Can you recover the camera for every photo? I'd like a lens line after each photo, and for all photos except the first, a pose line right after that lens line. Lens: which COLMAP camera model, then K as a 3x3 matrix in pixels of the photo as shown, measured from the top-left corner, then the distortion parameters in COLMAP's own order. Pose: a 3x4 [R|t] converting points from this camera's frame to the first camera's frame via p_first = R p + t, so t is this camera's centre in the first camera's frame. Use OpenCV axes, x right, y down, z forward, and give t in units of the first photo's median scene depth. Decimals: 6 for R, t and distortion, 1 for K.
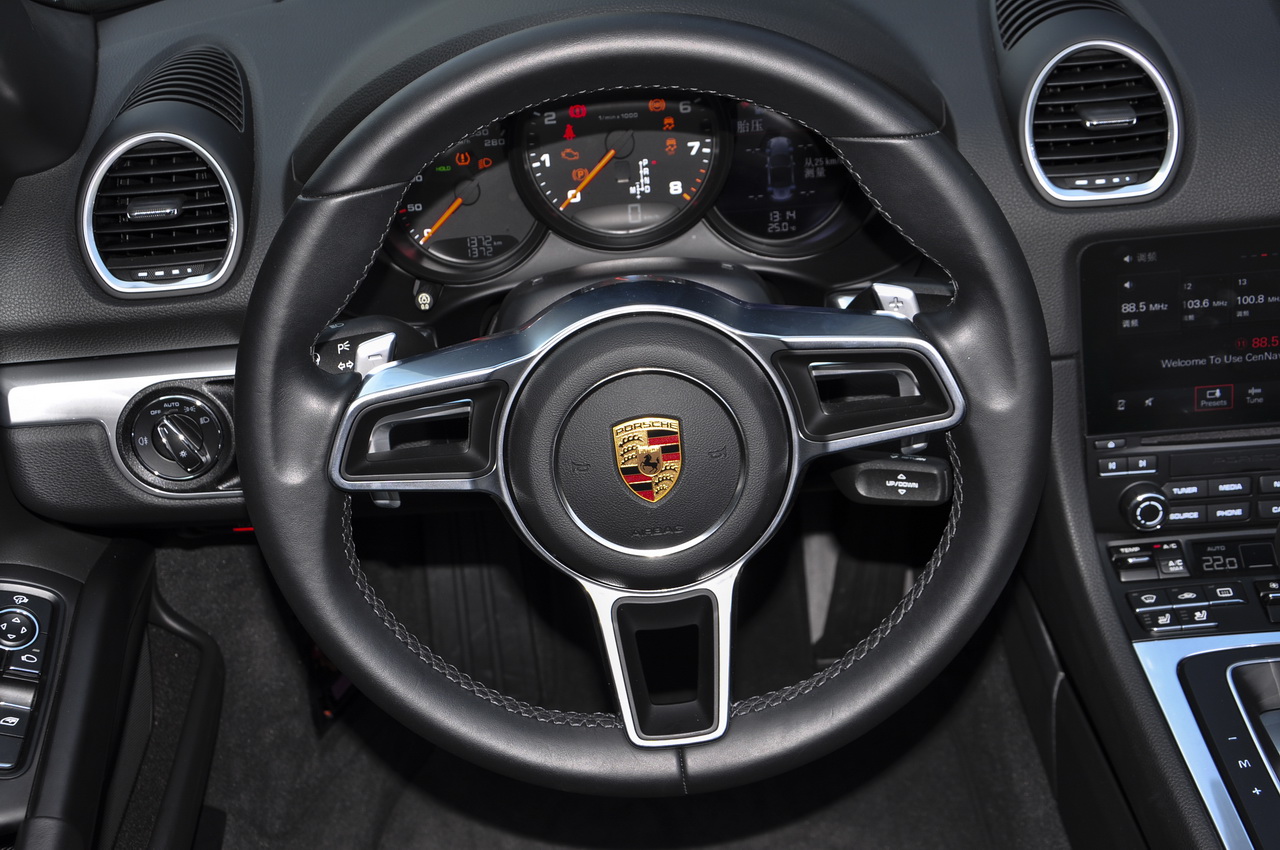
lens RADIAL K [[1910.9, 0, 627.6], [0, 1910.9, 421.2], [0, 0, 1]] dist [0.072185, 0.000000]
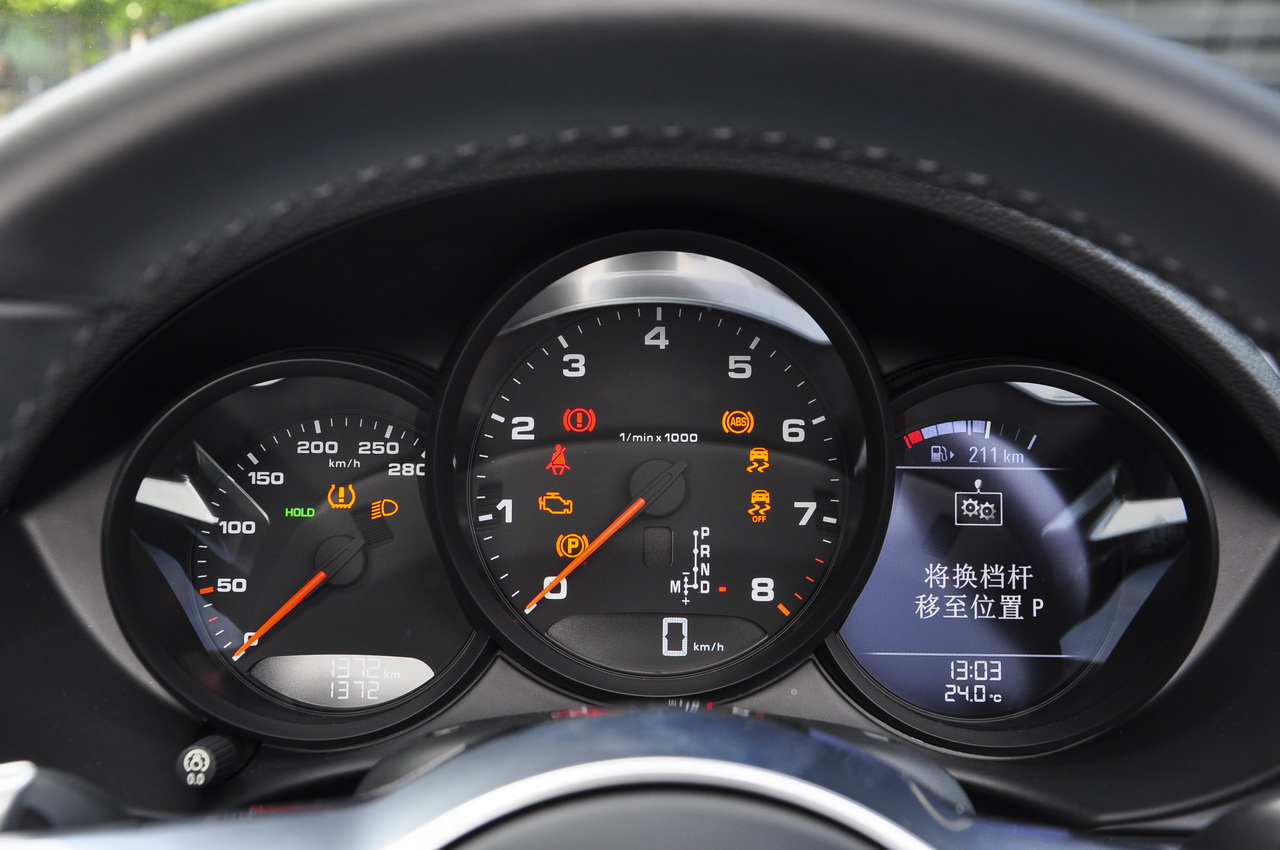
lens RADIAL K [[1910.9, 0, 676.6], [0, 1910.9, 436.4], [0, 0, 1]] dist [0.072185, 0.000000]
pose [[0.995715, 0.084883, -0.036705, 0.018307], [-0.091996, 0.949651, -0.299500, -0.010328], [0.009434, 0.301593, 0.953390, 0.532005]]
